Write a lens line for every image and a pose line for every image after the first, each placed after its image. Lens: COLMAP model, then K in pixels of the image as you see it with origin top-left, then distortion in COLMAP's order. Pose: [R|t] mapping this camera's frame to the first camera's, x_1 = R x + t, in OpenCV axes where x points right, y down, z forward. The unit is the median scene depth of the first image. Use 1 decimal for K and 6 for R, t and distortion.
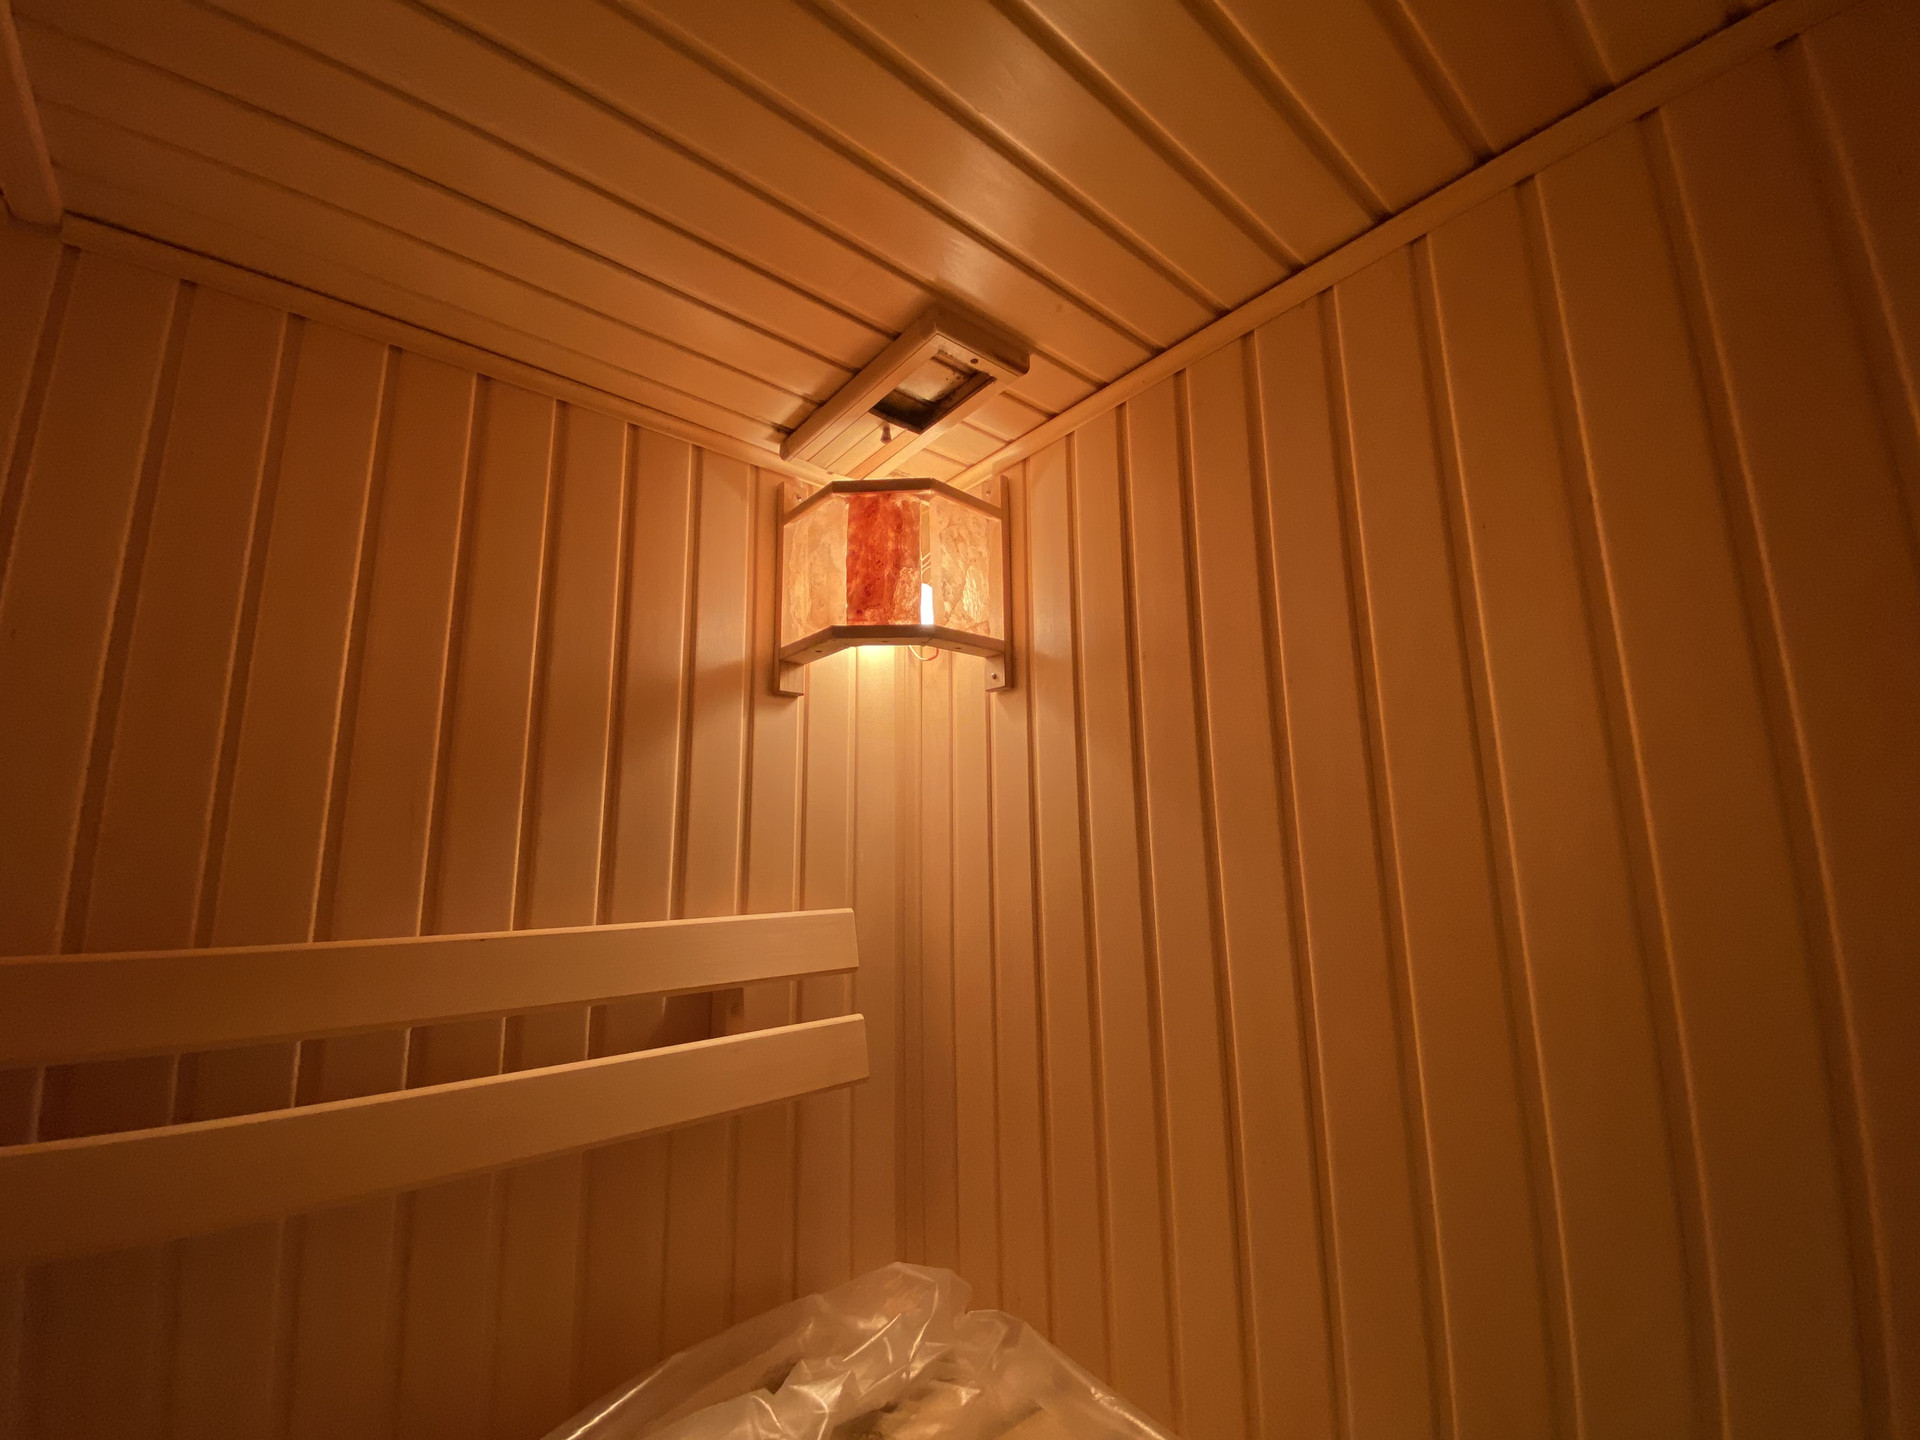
lens RADIAL K [[766.7, 0, 962.5], [0, 766.7, 707.8], [0, 0, 1]] dist [0.002697, -0.000046]
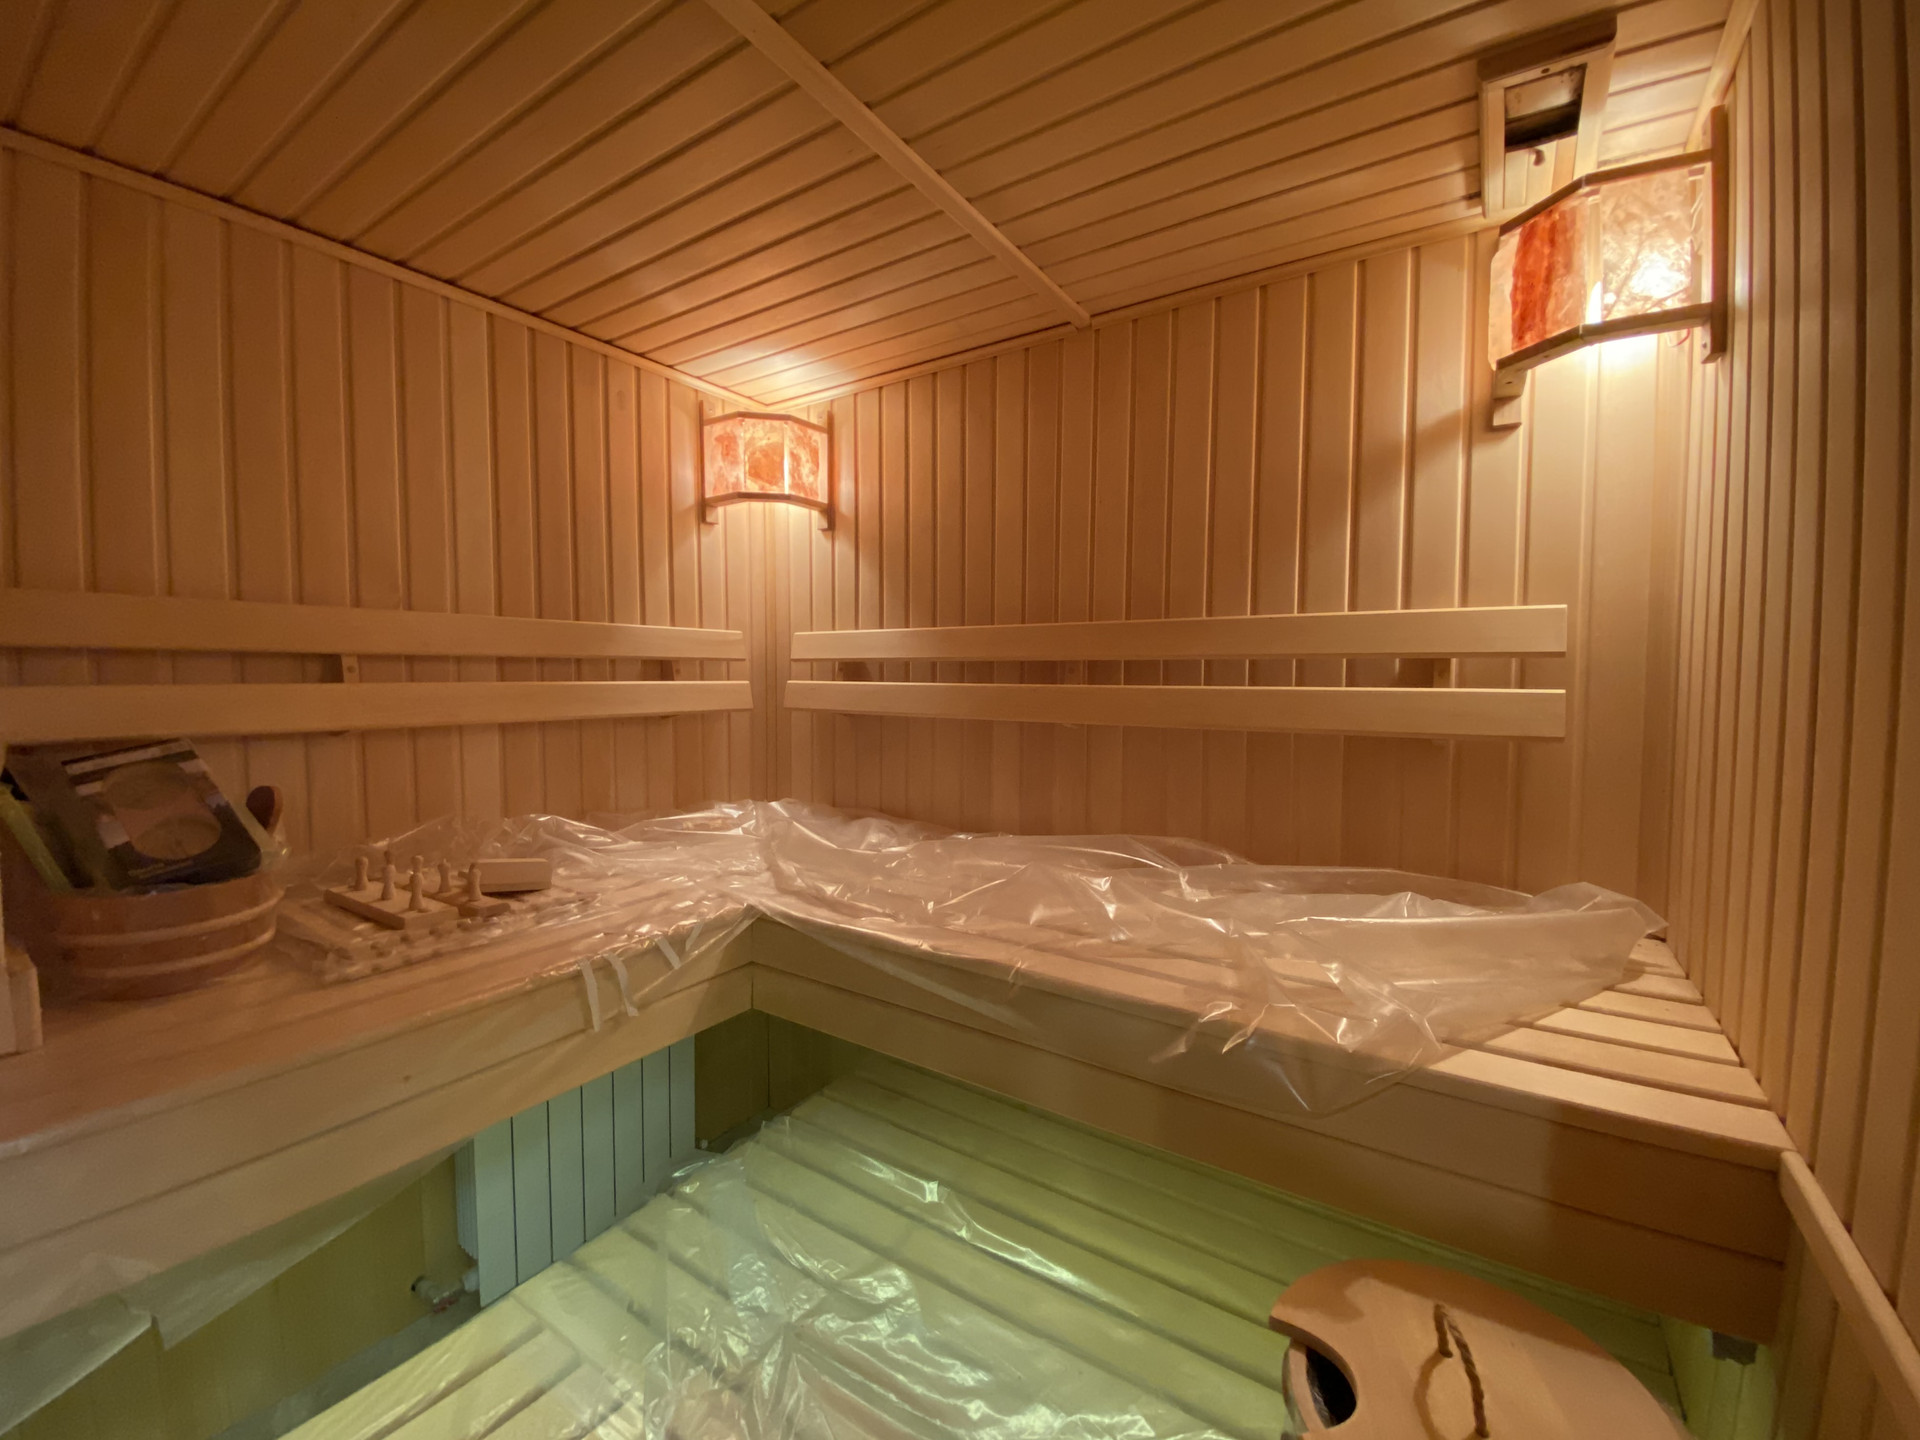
lens RADIAL K [[779.2, 0, 966.3], [0, 779.2, 719.6], [0, 0, 1]] dist [-0.026205, -0.001506]
pose [[0.302014, 0.059811, -0.951425, 0.708813], [0.162815, 0.980130, 0.113298, 0.164547], [0.939297, -0.189124, 0.286275, -0.200218]]
